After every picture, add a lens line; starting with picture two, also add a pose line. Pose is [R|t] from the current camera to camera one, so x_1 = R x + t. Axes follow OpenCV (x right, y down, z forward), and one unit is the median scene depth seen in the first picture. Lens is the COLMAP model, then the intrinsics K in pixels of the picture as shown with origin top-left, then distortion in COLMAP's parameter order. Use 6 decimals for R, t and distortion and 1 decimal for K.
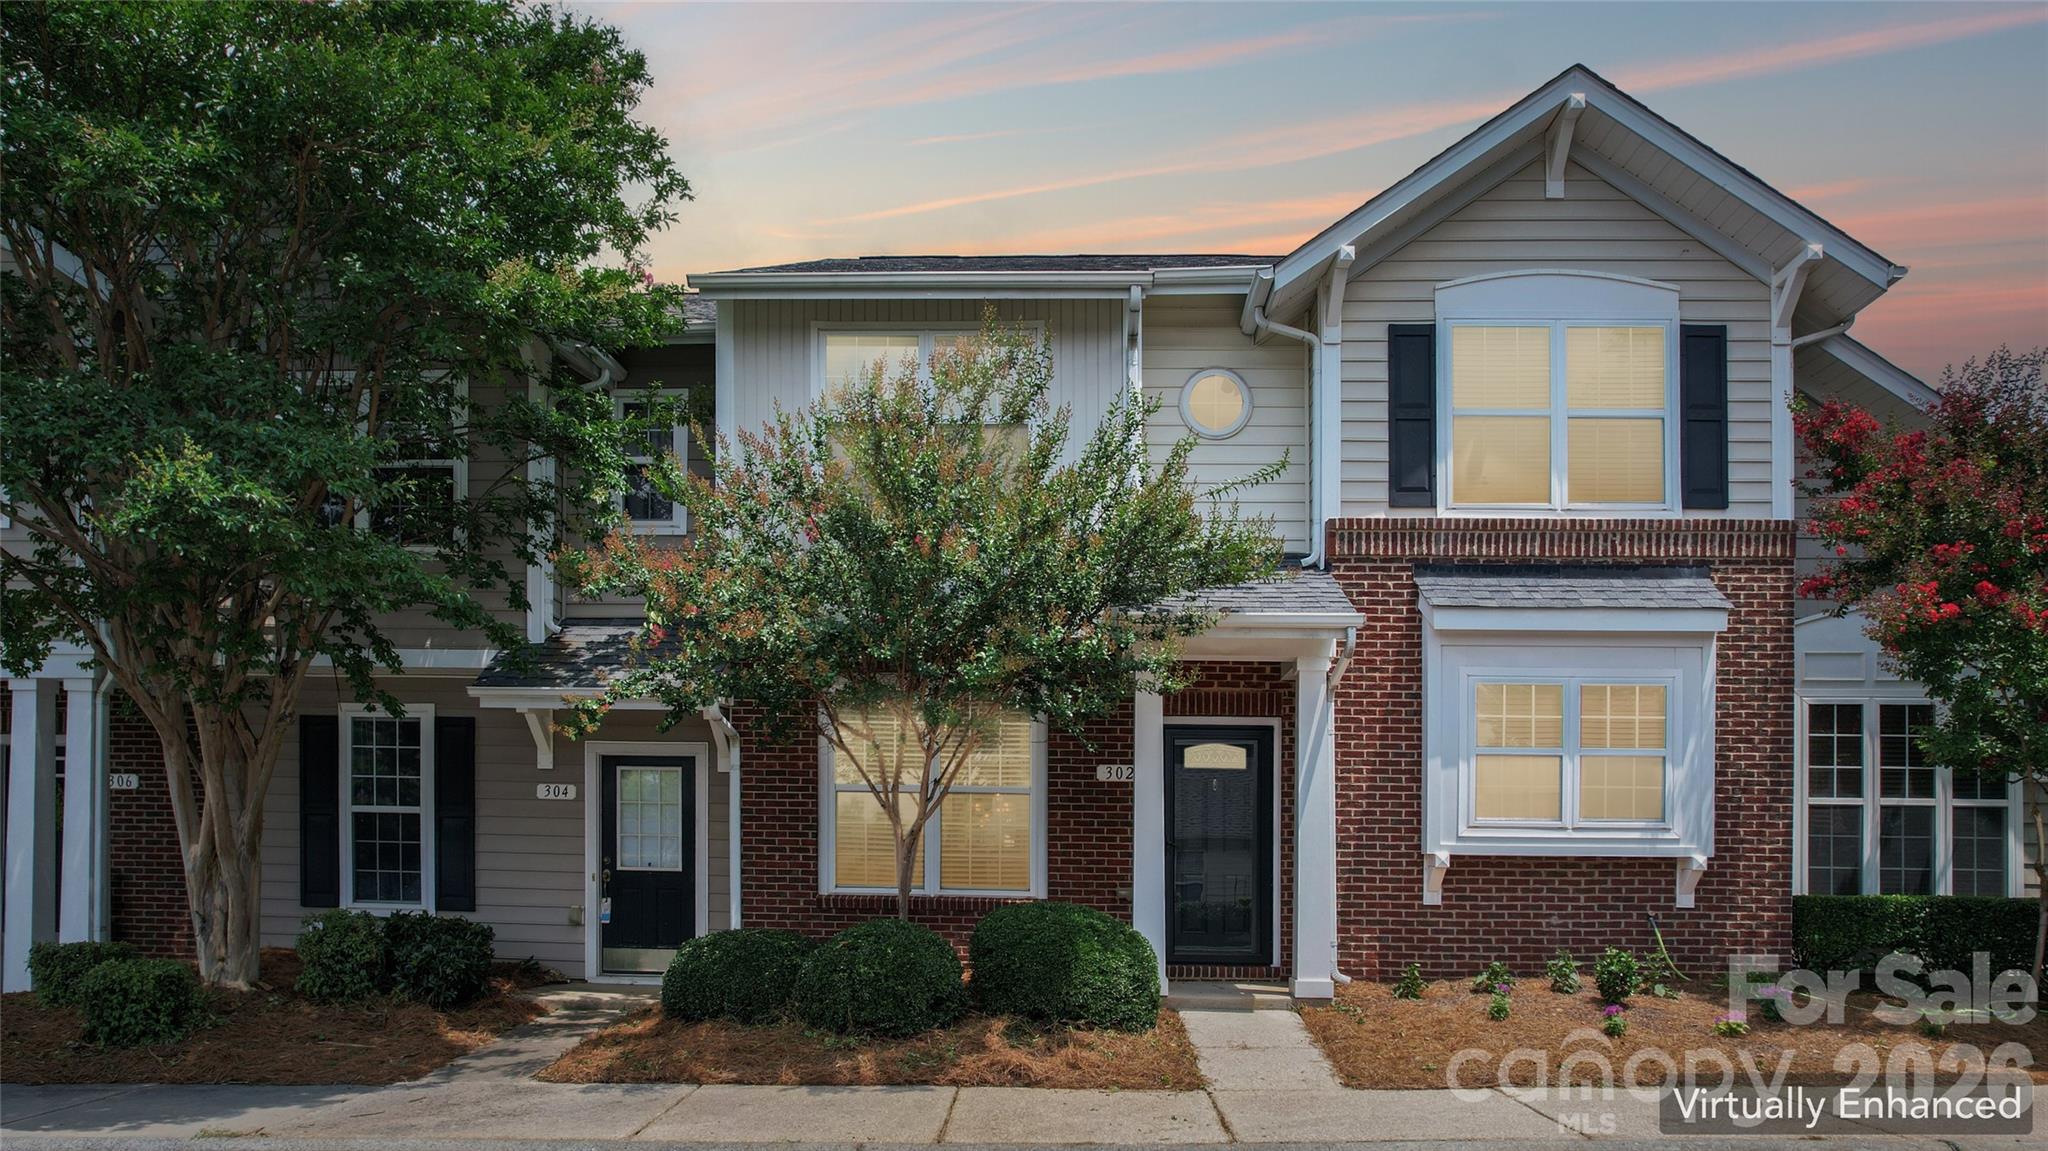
lens RADIAL K [[1321.6, 0, 900.3], [0, 1321.6, 790.8], [0, 0, 1]] dist [-0.030043, -0.001249]
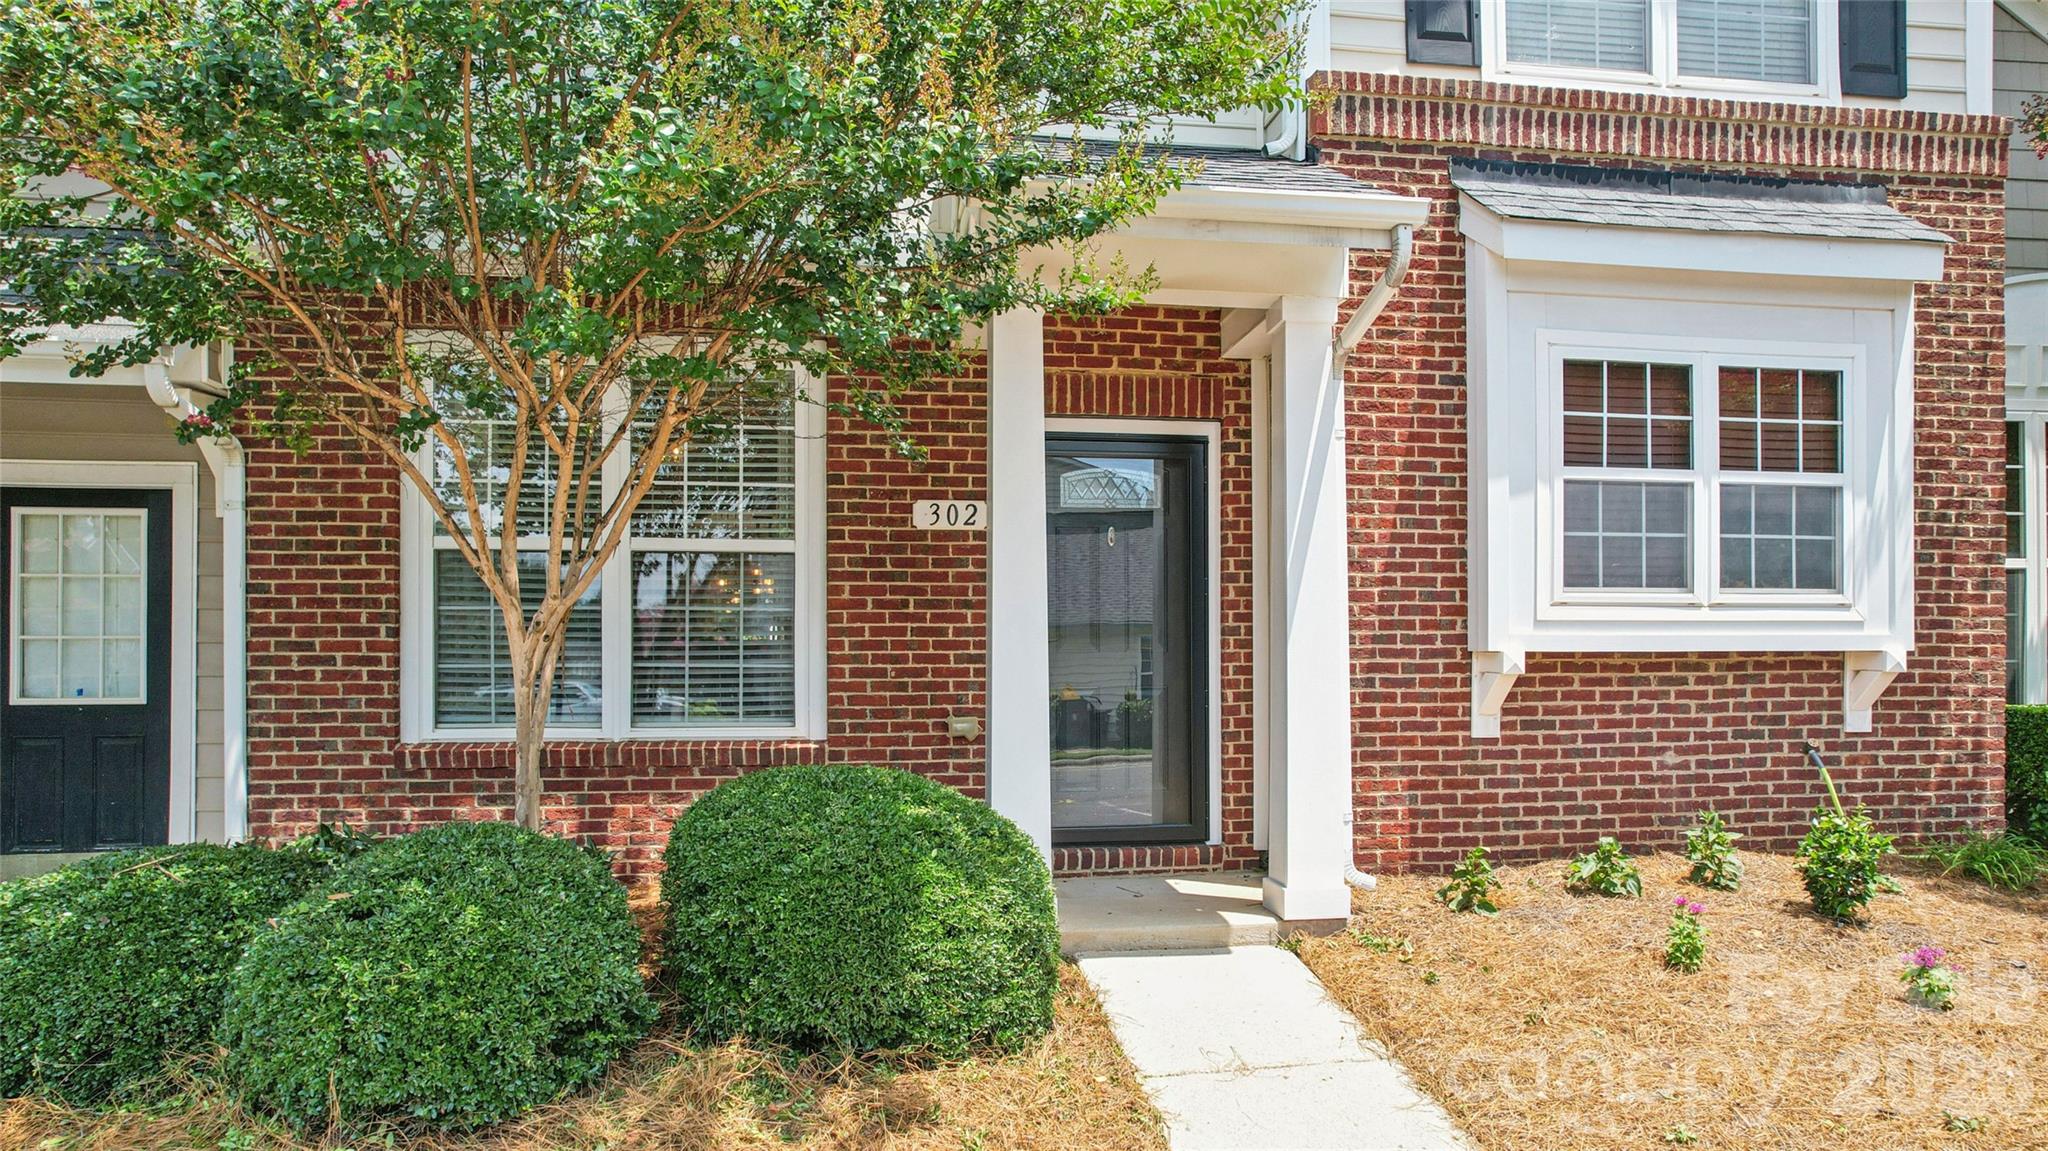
lens RADIAL K [[1256.1, 0, 978.2], [0, 1256.1, 595.9], [0, 0, 1]] dist [-0.054139, 0.048034]
pose [[0.974799, -0.005007, 0.223031, 0.061163], [0.003201, 0.999959, 0.008458, 0.018256], [-0.223064, -0.007531, 0.974775, 0.512427]]
